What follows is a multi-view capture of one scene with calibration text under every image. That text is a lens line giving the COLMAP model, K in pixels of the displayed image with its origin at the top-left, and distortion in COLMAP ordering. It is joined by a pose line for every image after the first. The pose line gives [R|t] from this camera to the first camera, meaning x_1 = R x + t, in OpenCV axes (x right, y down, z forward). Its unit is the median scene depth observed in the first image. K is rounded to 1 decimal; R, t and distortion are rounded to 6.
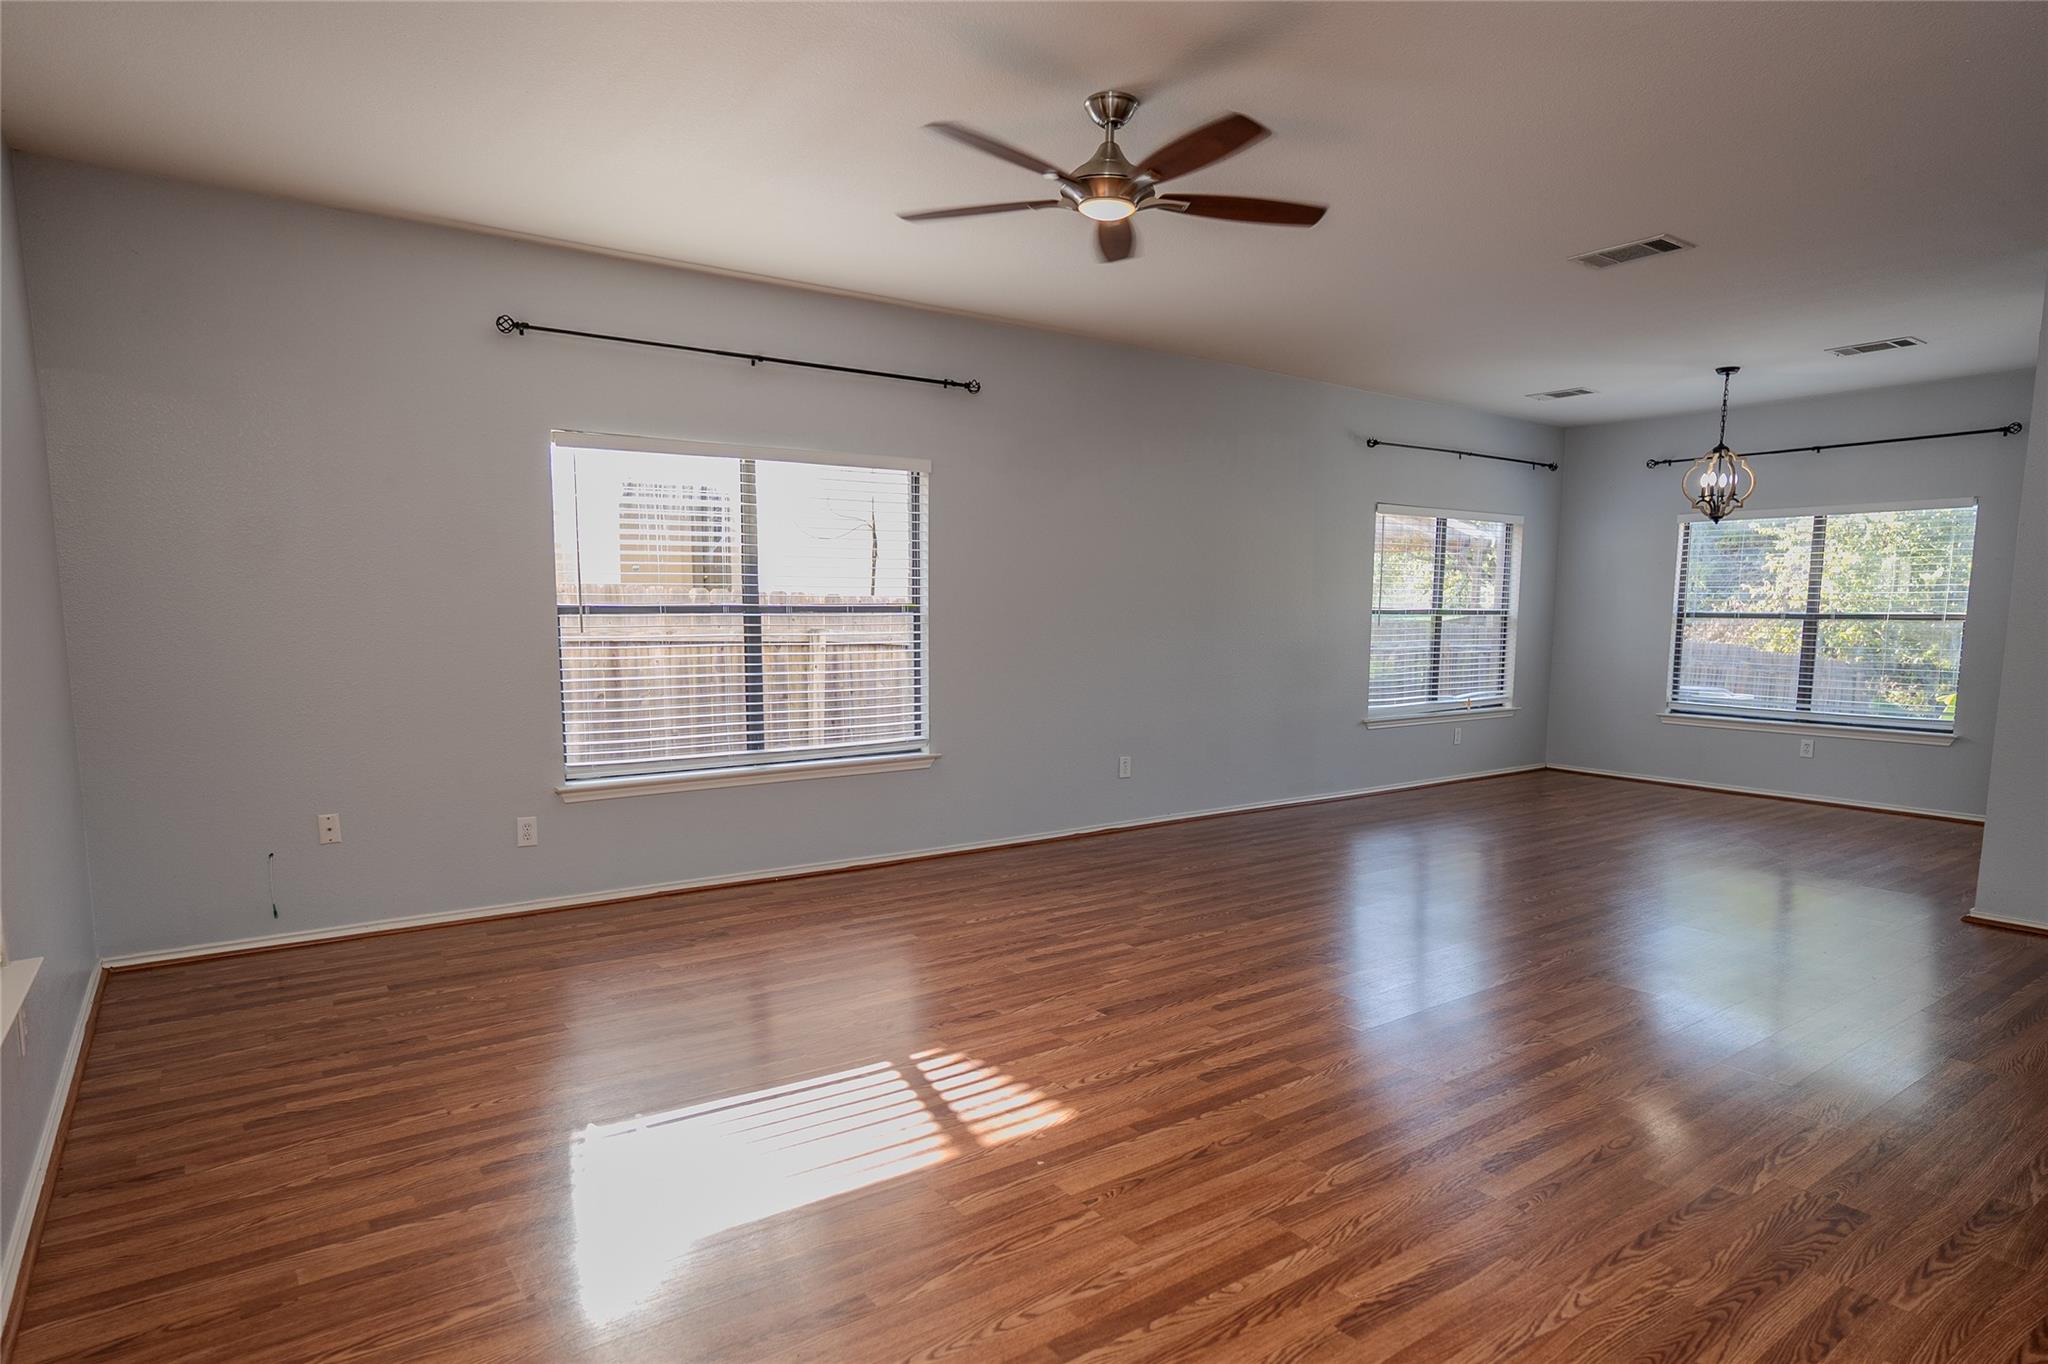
lens RADIAL K [[1020.6, 0, 1028.1], [0, 1020.6, 649.9], [0, 0, 1]] dist [-0.042787, 0.028724]
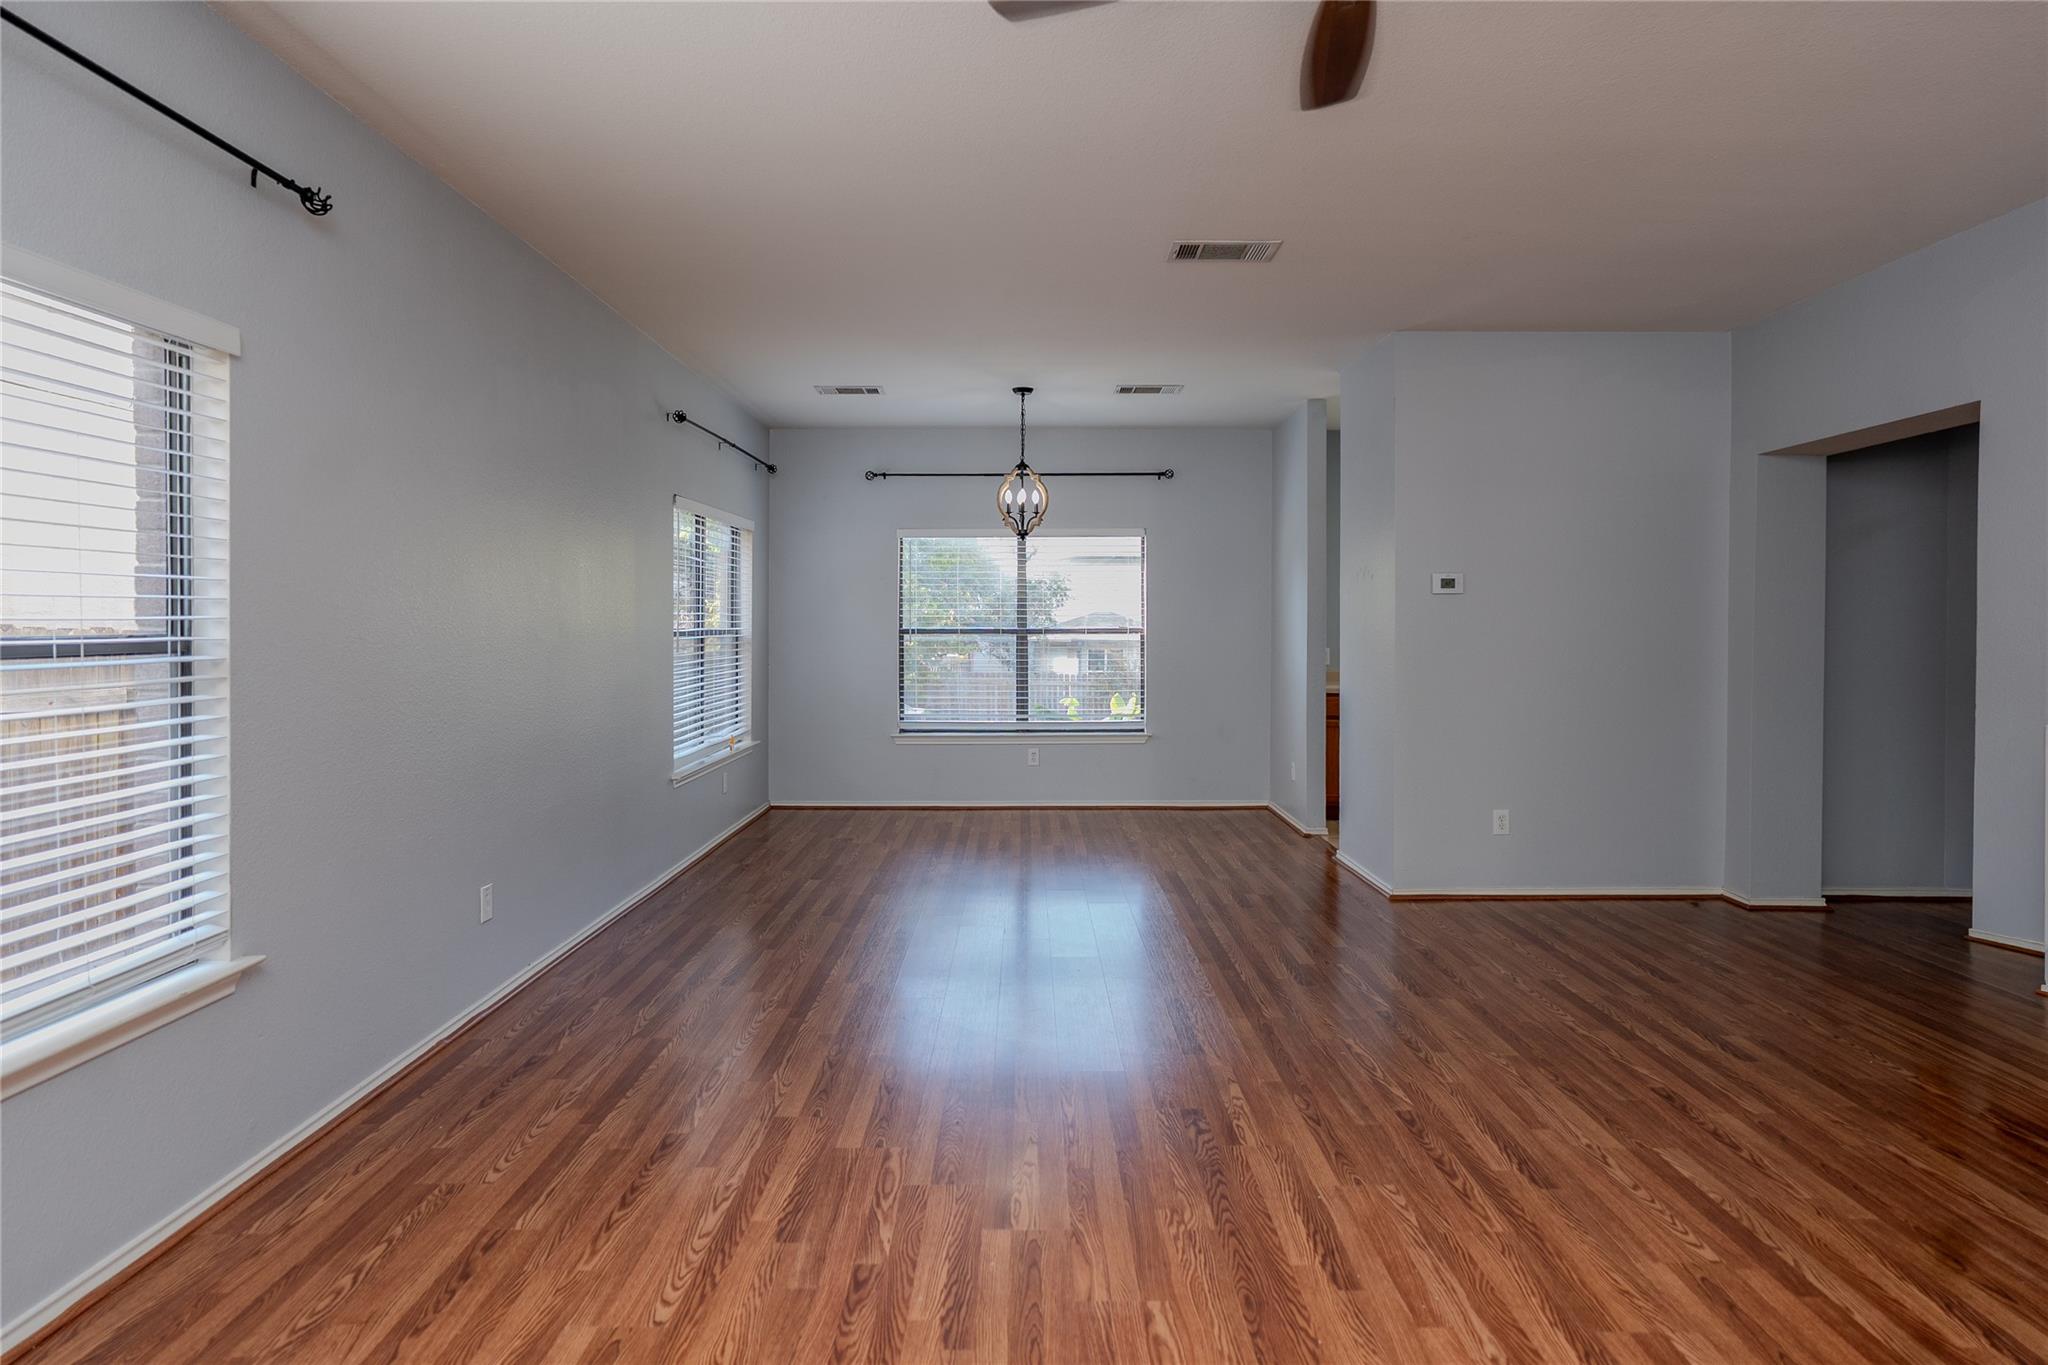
lens RADIAL K [[1149.0, 0, 1023.7], [0, 1149.0, 595.6], [0, 0, 1]] dist [0.005099, 0.002237]
pose [[0.631358, 0.010386, 0.775422, -0.202214], [0.041497, 0.998025, -0.047155, -0.016961], [-0.774381, 0.061950, 0.629680, 0.285883]]
